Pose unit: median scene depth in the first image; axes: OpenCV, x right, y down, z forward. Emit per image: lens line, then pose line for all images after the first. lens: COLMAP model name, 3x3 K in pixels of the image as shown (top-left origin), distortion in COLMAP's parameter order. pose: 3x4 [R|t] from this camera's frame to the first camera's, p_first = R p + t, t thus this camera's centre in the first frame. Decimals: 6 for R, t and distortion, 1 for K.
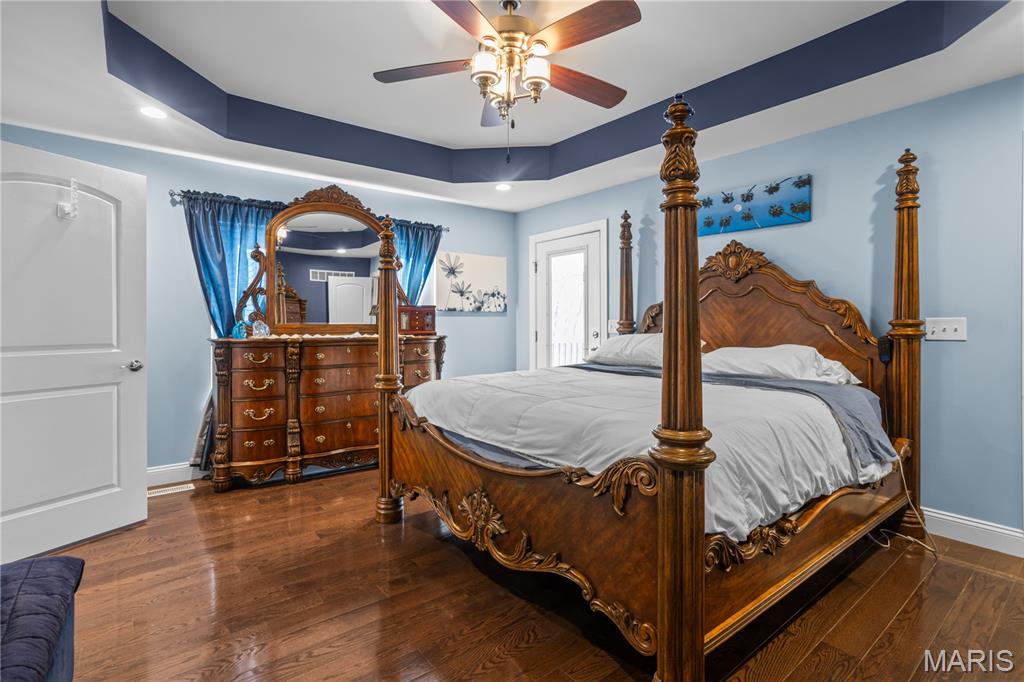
lens RADIAL K [[490.9, 0, 508.0], [0, 490.9, 329.9], [0, 0, 1]] dist [-0.015925, 0.012099]
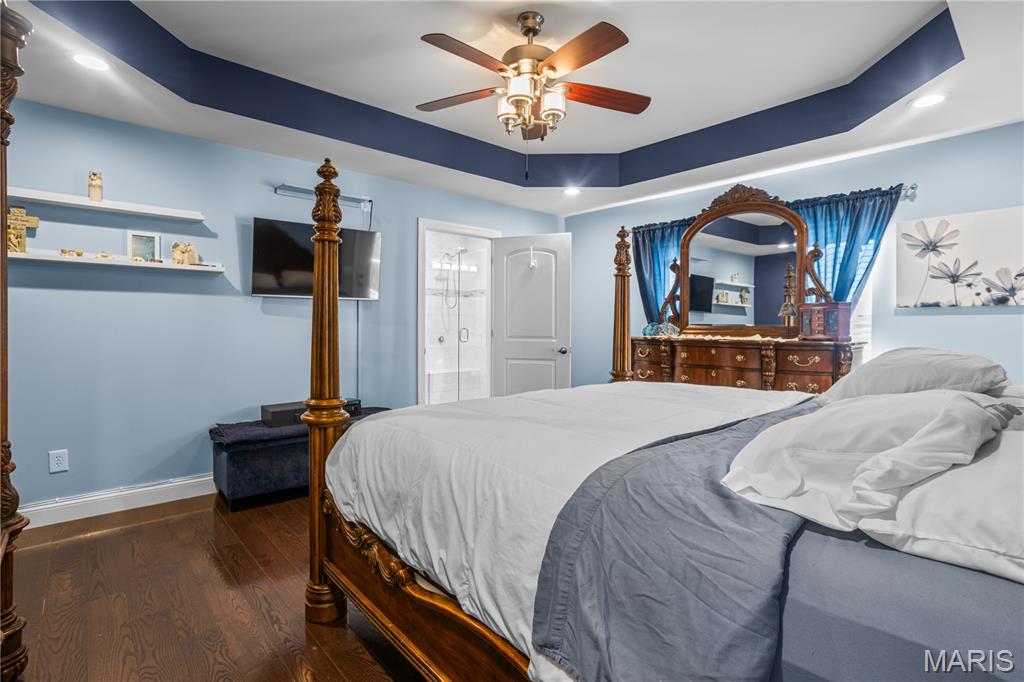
lens RADIAL K [[490.9, 0, 510.6], [0, 490.9, 334.6], [0, 0, 1]] dist [-0.015925, 0.012099]
pose [[0.093737, 0.021159, -0.995372, 0.518831], [-0.016953, 0.999663, 0.019654, -0.005180], [0.995453, 0.015032, 0.094064, 0.404181]]
